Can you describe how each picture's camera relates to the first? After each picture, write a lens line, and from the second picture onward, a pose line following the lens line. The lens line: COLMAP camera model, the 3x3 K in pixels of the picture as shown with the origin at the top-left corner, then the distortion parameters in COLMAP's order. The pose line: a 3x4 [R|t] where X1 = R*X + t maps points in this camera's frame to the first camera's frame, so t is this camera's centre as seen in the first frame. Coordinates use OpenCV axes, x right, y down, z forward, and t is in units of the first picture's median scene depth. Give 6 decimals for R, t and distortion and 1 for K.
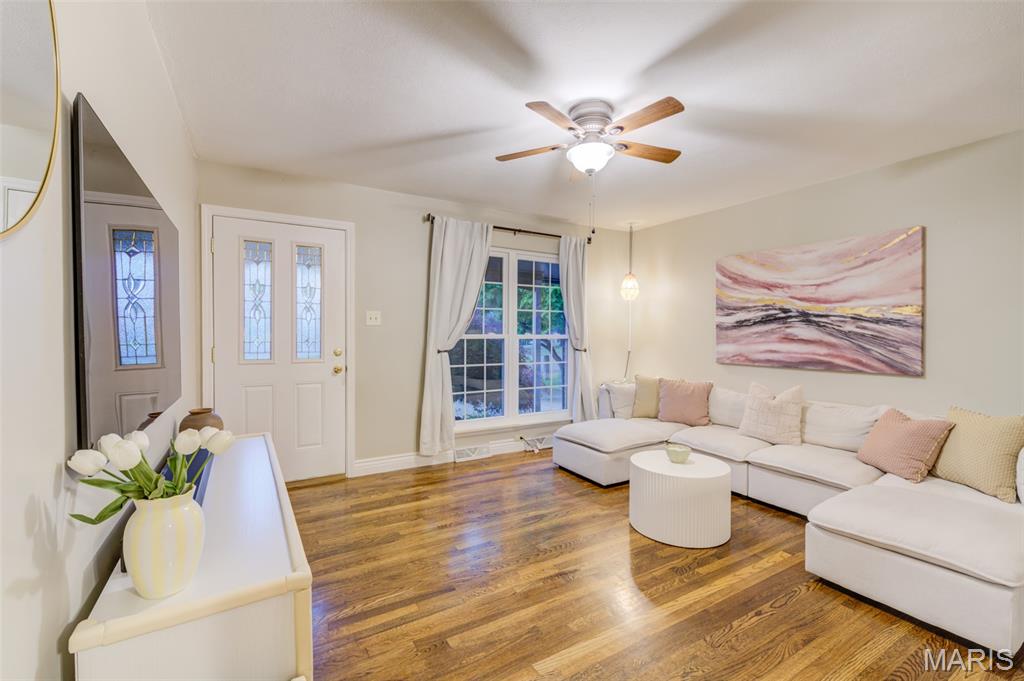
lens RADIAL K [[435.4, 0, 505.0], [0, 435.4, 341.7], [0, 0, 1]] dist [0.002355, -0.002977]
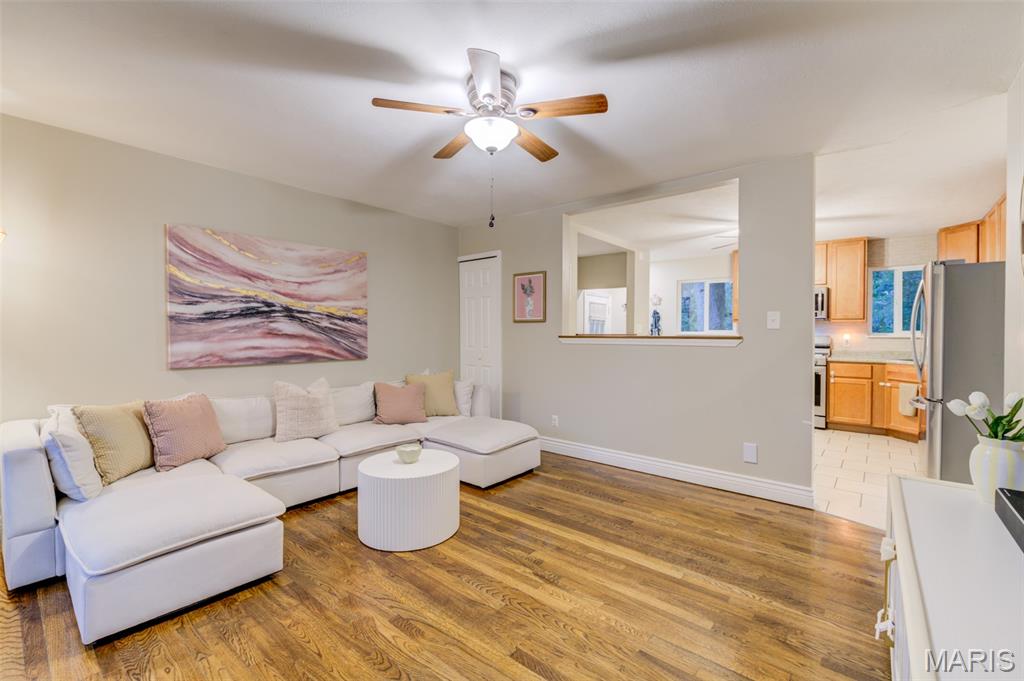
lens RADIAL K [[435.4, 0, 506.4], [0, 435.4, 334.9], [0, 0, 1]] dist [0.002355, -0.002977]
pose [[-0.328655, -0.014341, 0.944341, -0.474519], [0.012795, 0.999725, 0.019635, -0.018191], [-0.944363, 0.018536, -0.328381, 0.902582]]
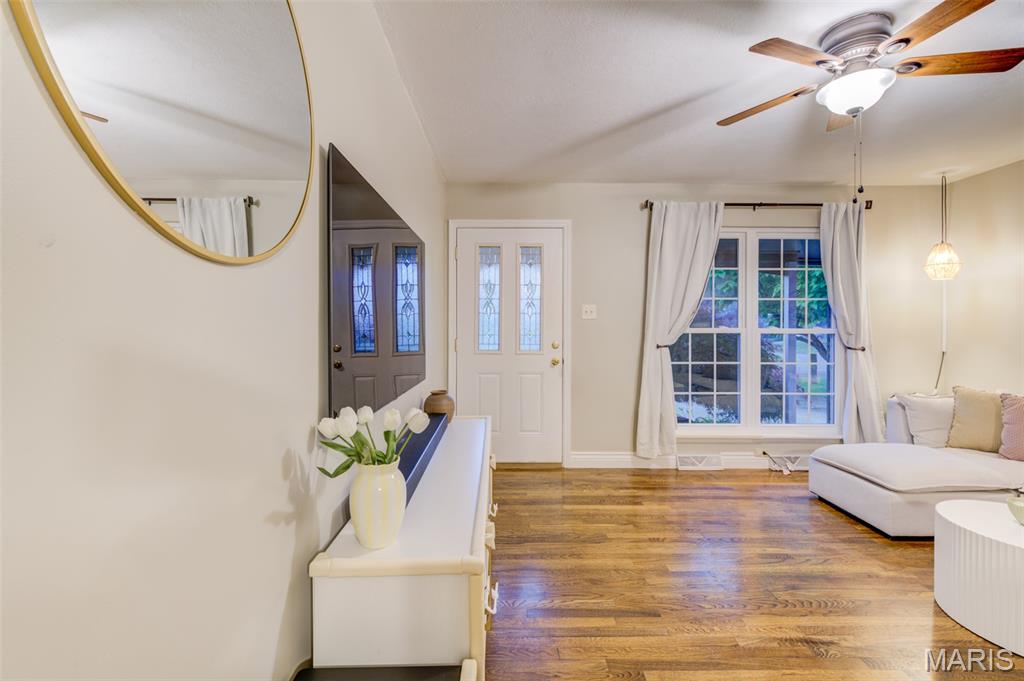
lens RADIAL K [[435.4, 0, 502.3], [0, 435.4, 325.8], [0, 0, 1]] dist [0.002355, -0.002977]
pose [[0.863895, -0.001960, -0.503669, 0.033392], [-0.009058, 0.999770, -0.019426, -0.000814], [0.503591, 0.021344, 0.863678, 0.037090]]
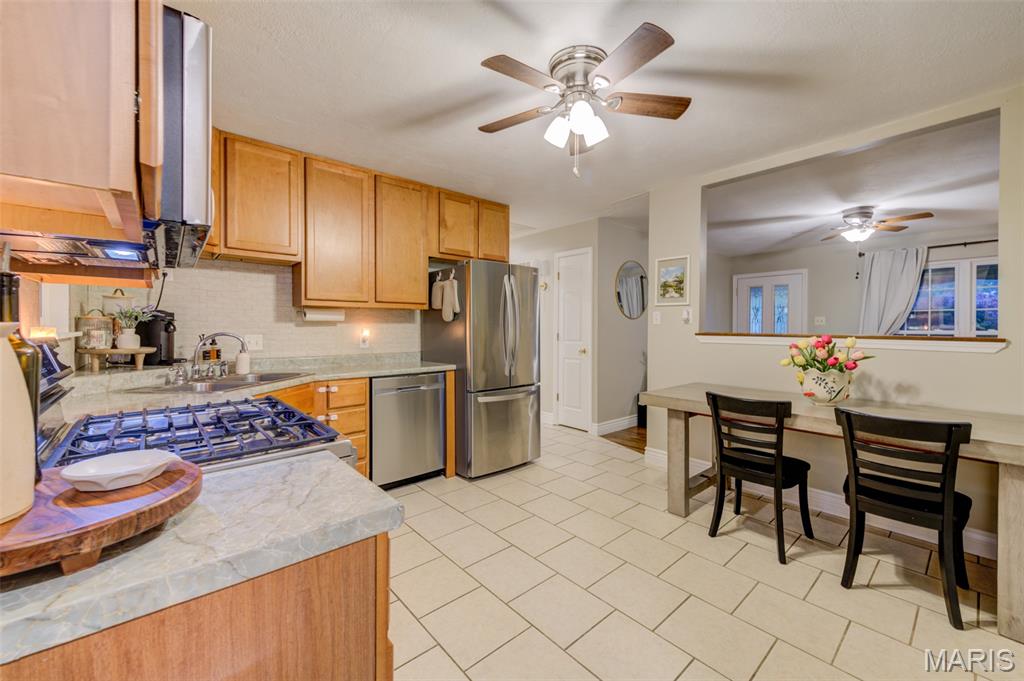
lens RADIAL K [[401.2, 0, 513.9], [0, 401.2, 332.2], [0, 0, 1]] dist [0.001832, 0.000781]
pose [[0.186768, 0.006616, -0.982382, 1.146135], [-0.024221, 0.999704, 0.002128, 0.018395], [0.982105, 0.023397, 0.186873, -0.540252]]
